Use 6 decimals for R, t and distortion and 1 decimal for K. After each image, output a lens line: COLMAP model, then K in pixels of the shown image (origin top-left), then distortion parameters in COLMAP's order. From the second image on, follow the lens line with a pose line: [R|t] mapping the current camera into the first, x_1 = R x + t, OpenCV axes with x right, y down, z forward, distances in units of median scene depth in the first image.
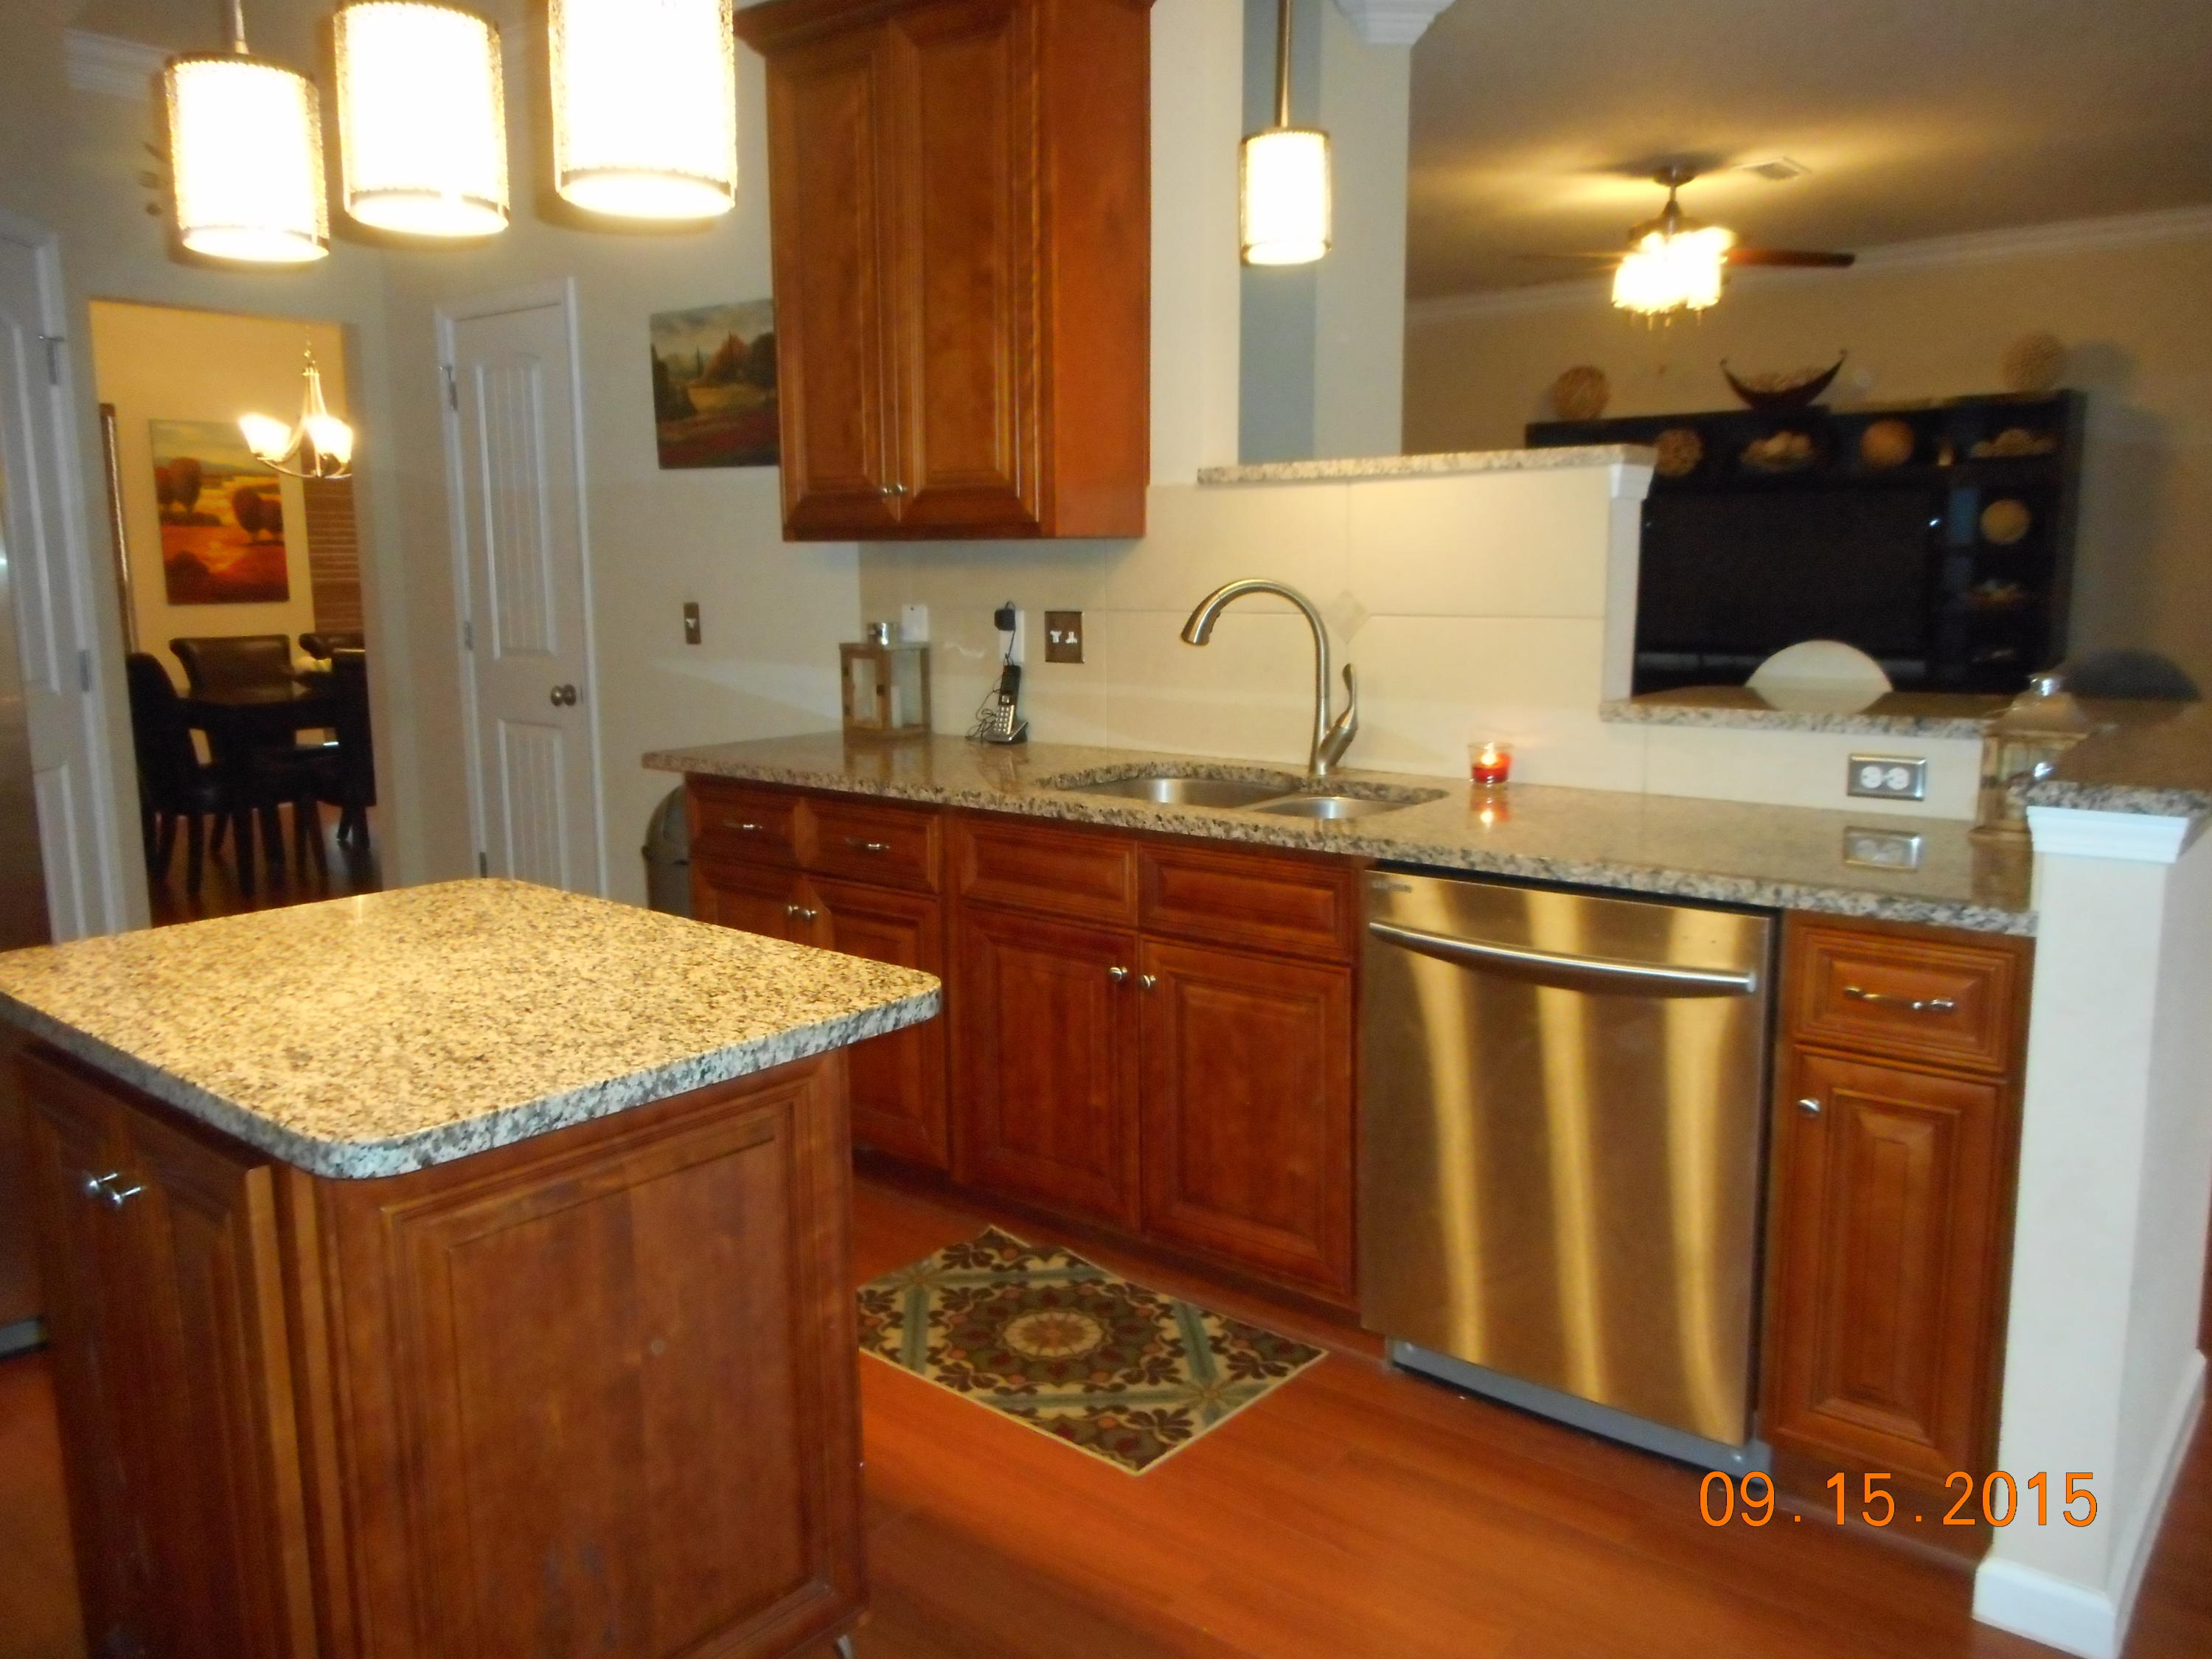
lens RADIAL K [[1660.4, 0, 1108.1], [0, 1660.4, 824.5], [0, 0, 1]] dist [0.005895, -0.000737]
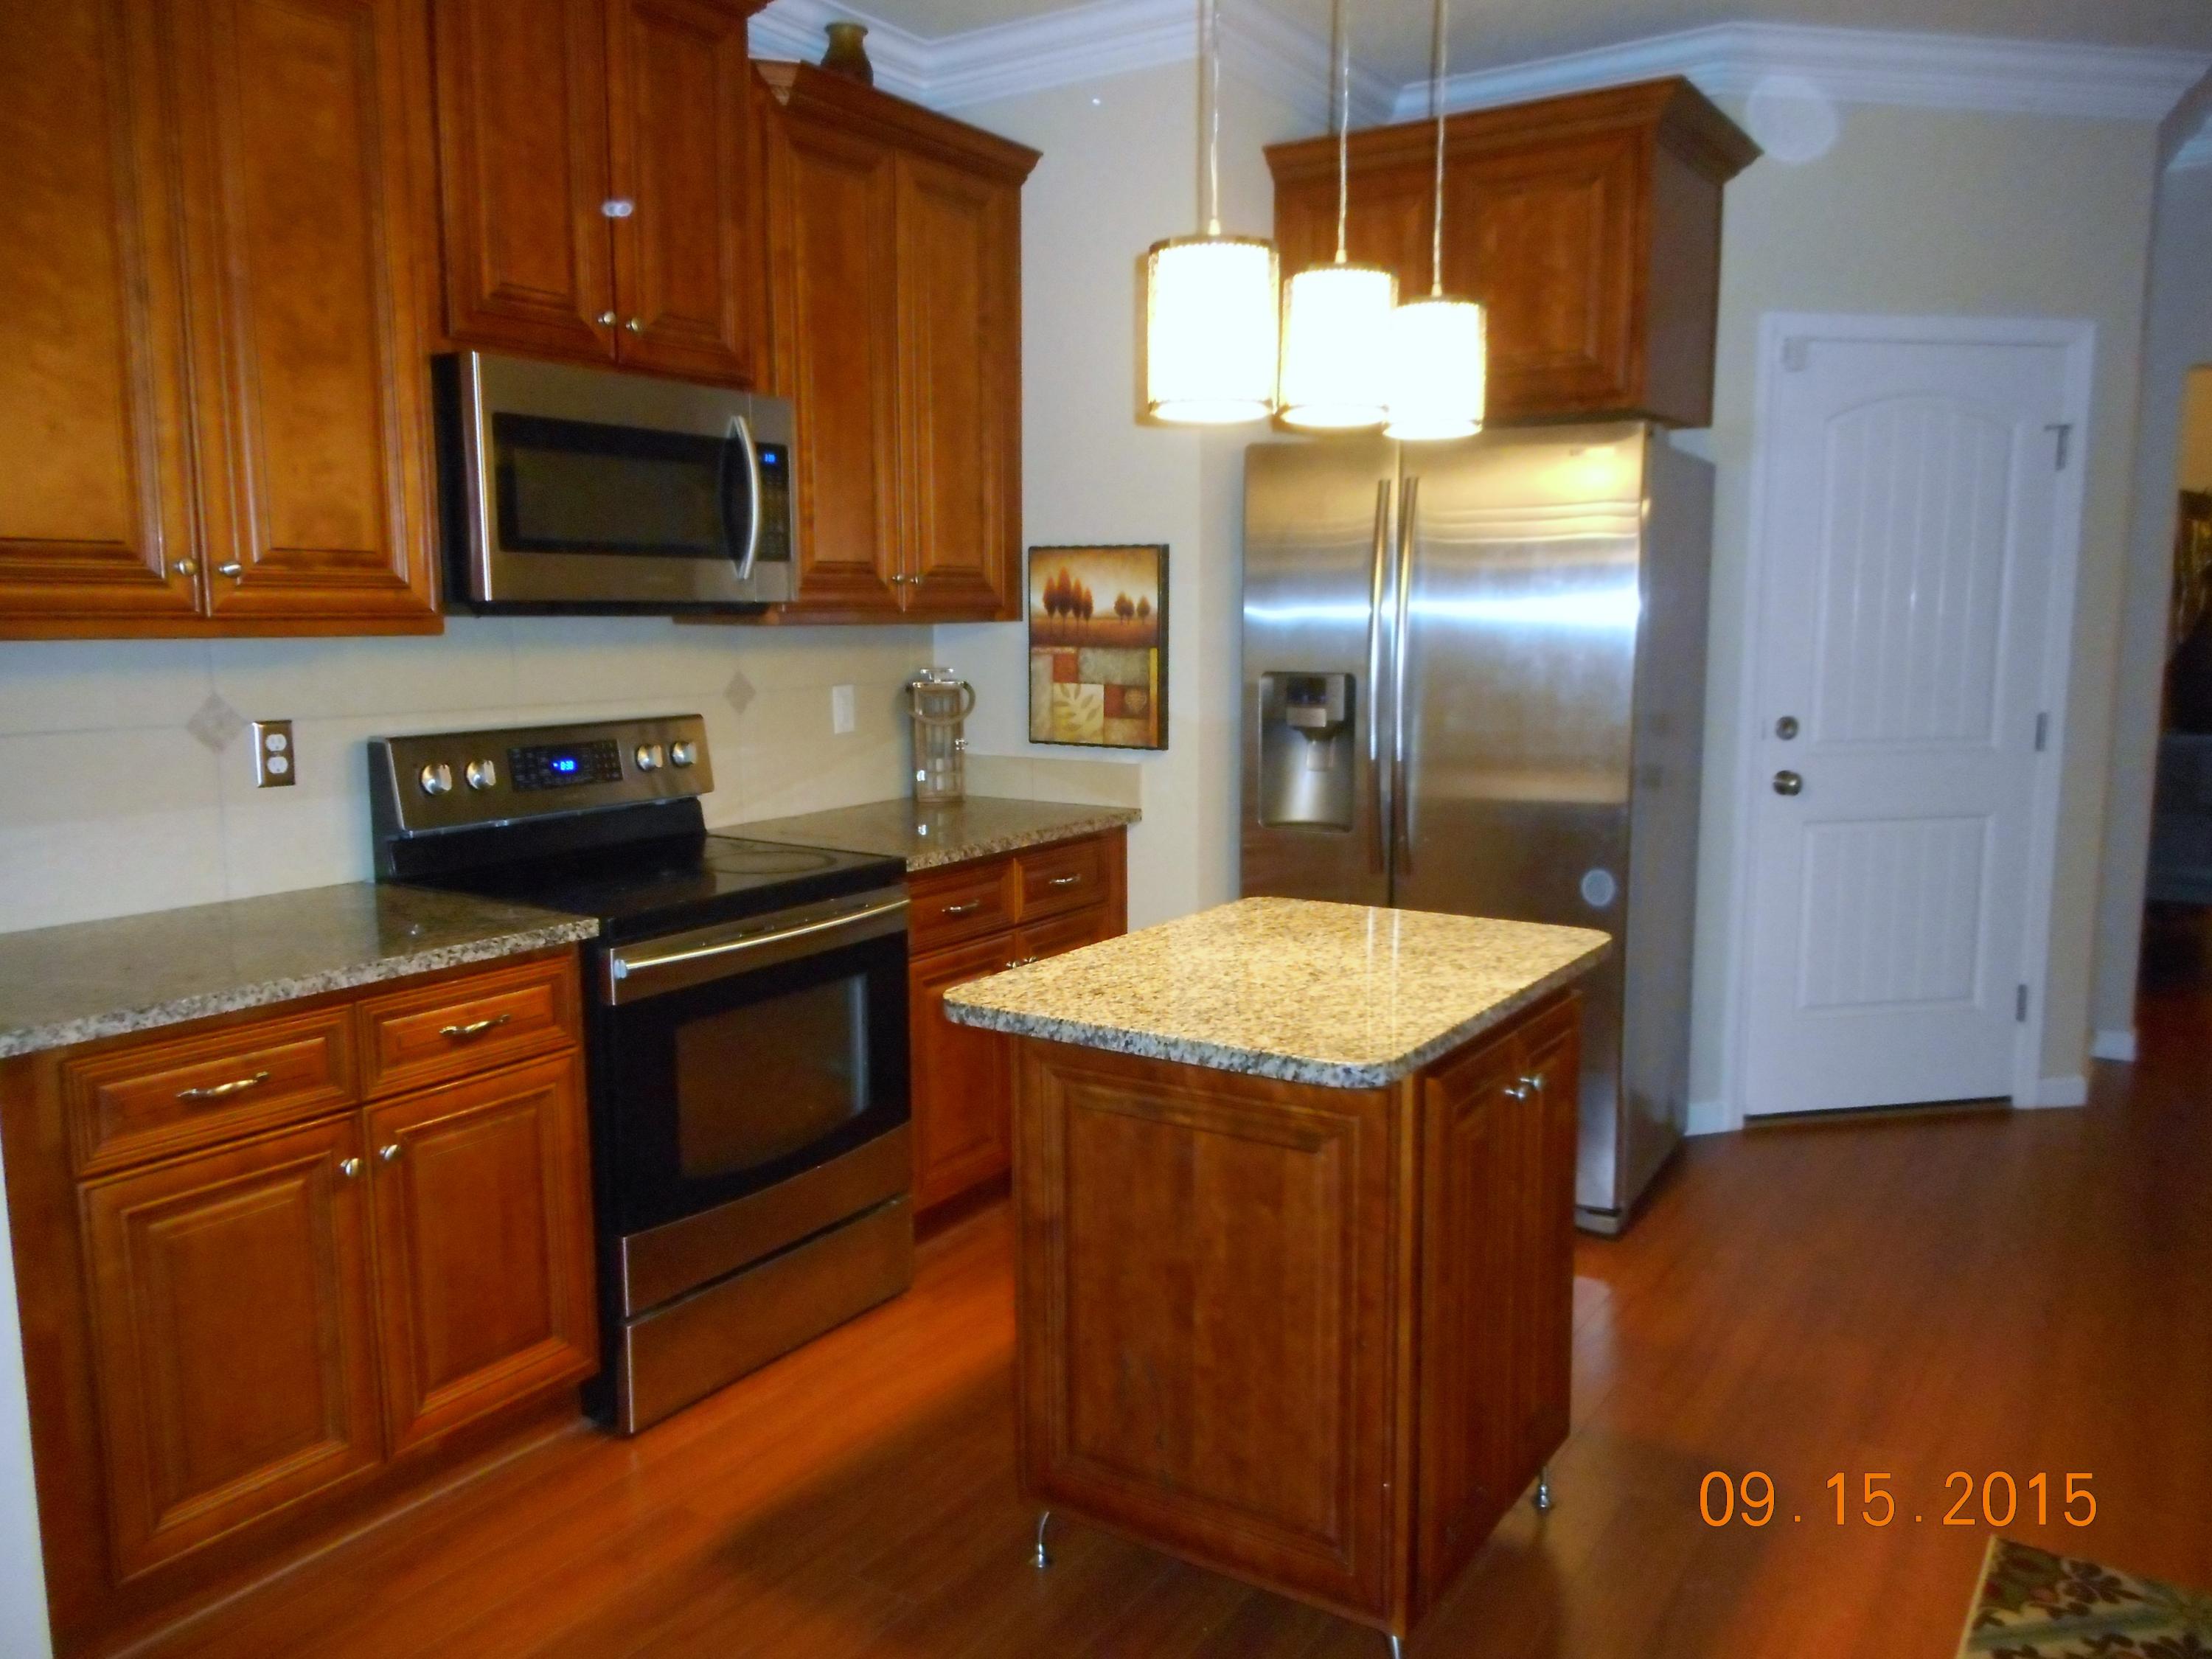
lens RADIAL K [[1660.4, 0, 1100.6], [0, 1660.4, 827.6], [0, 0, 1]] dist [0.005895, -0.000737]
pose [[0.113808, 0.137463, -0.983947, 0.629629], [-0.150485, 0.981340, 0.119693, -0.109518], [0.982040, 0.134447, 0.132370, 0.440807]]
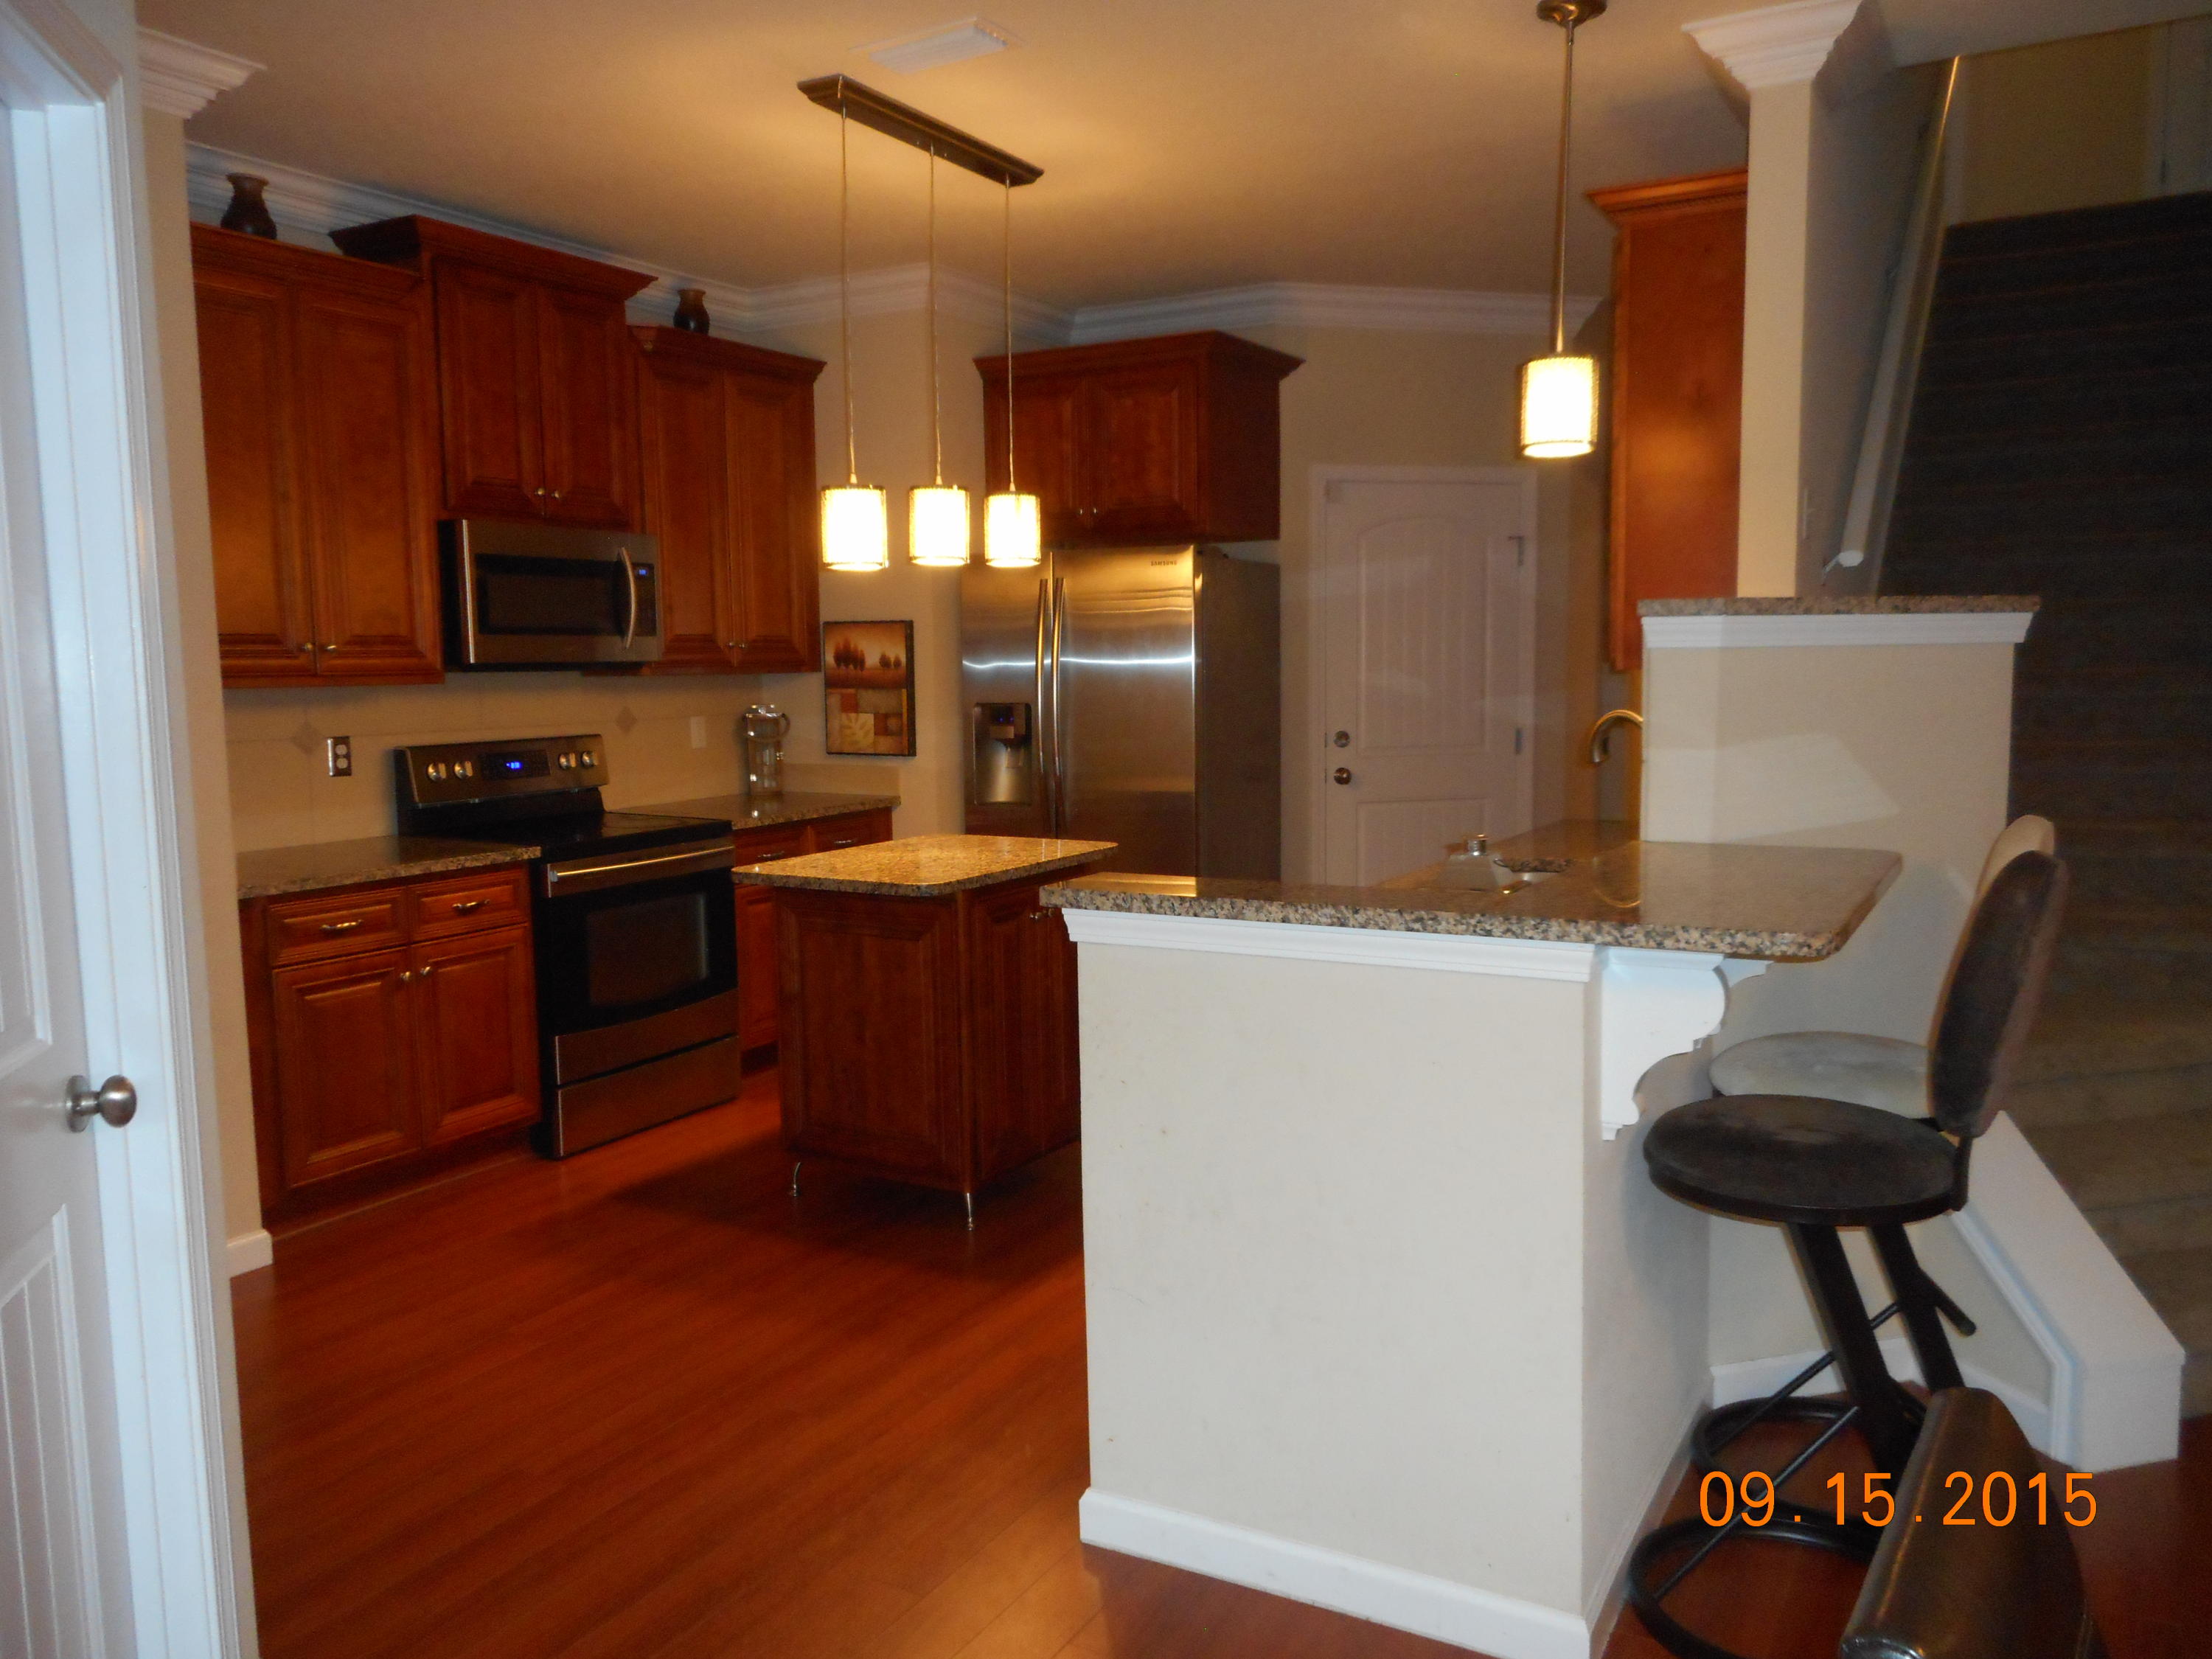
lens RADIAL K [[1660.4, 0, 1105.6], [0, 1660.4, 833.0], [0, 0, 1]] dist [0.005895, -0.000737]
pose [[0.172659, 0.110883, -0.978720, 1.447659], [-0.140917, 0.986203, 0.086871, -0.138919], [0.974849, 0.122919, 0.185902, 0.538175]]
